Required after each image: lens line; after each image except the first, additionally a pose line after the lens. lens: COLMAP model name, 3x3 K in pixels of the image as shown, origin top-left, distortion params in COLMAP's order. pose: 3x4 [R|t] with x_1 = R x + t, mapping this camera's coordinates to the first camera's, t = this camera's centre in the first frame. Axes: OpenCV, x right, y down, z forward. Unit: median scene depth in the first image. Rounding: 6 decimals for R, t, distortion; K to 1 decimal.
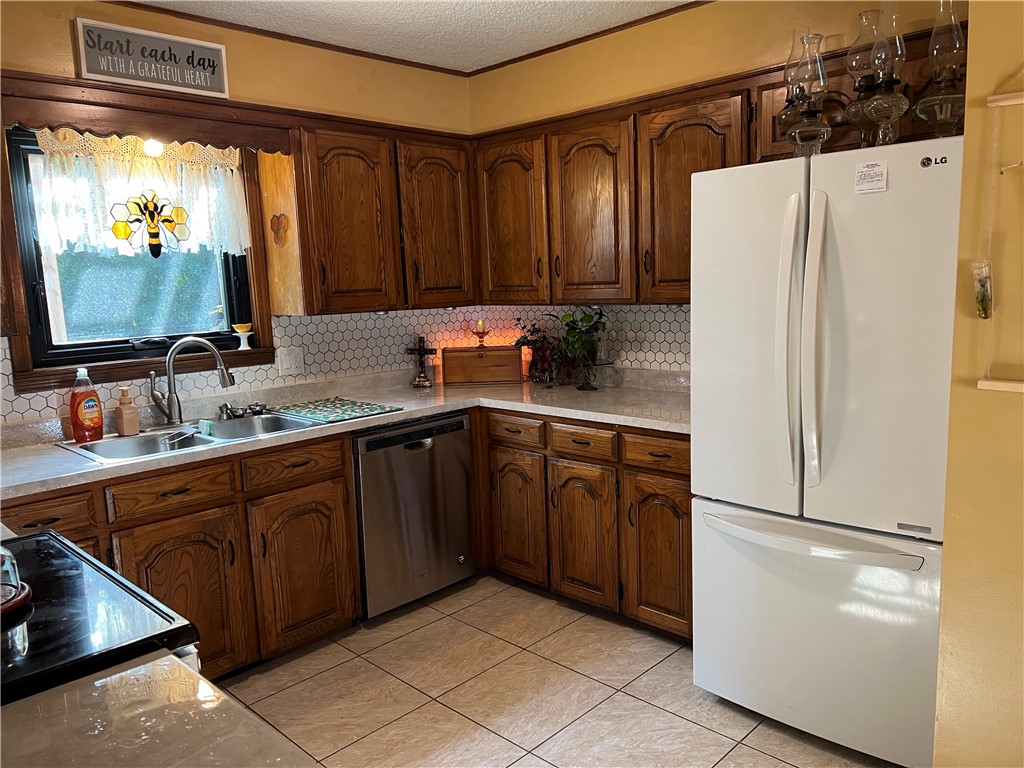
lens RADIAL K [[769.7, 0, 514.2], [0, 769.7, 388.5], [0, 0, 1]] dist [0.064781, -0.061064]
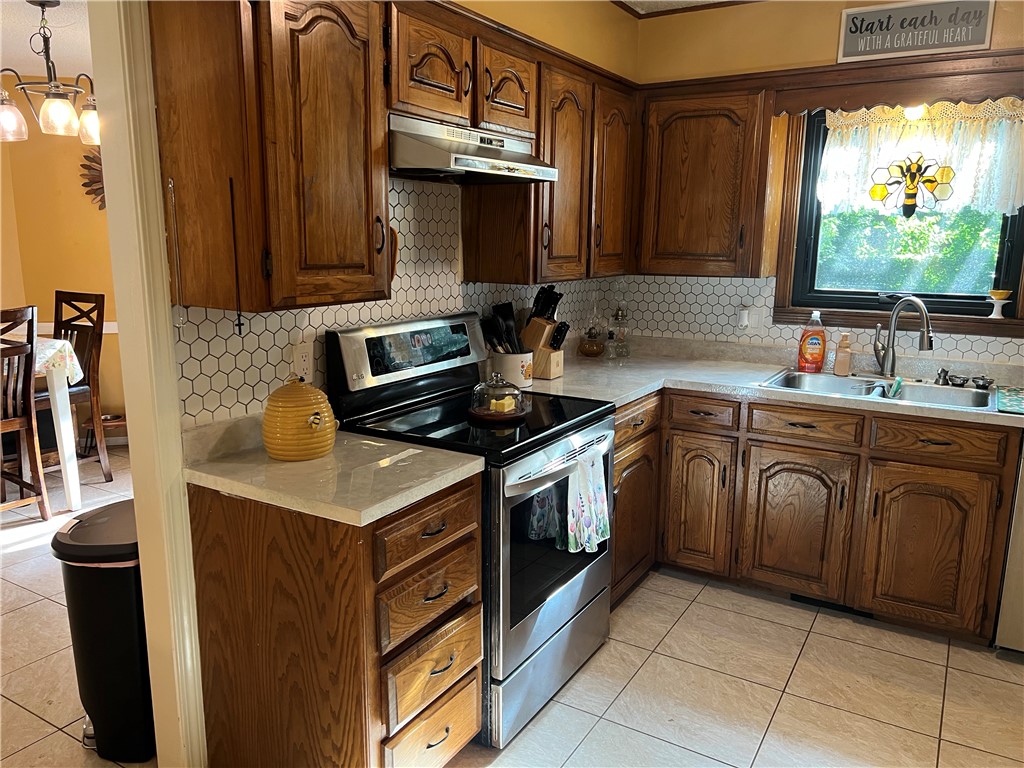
lens RADIAL K [[769.7, 0, 512.1], [0, 769.7, 385.9], [0, 0, 1]] dist [0.064781, -0.061064]
pose [[0.234088, 0.228462, -0.944991, 0.470783], [-0.162212, 0.967551, 0.193734, -0.067170], [0.958588, 0.107938, 0.263551, 0.240661]]
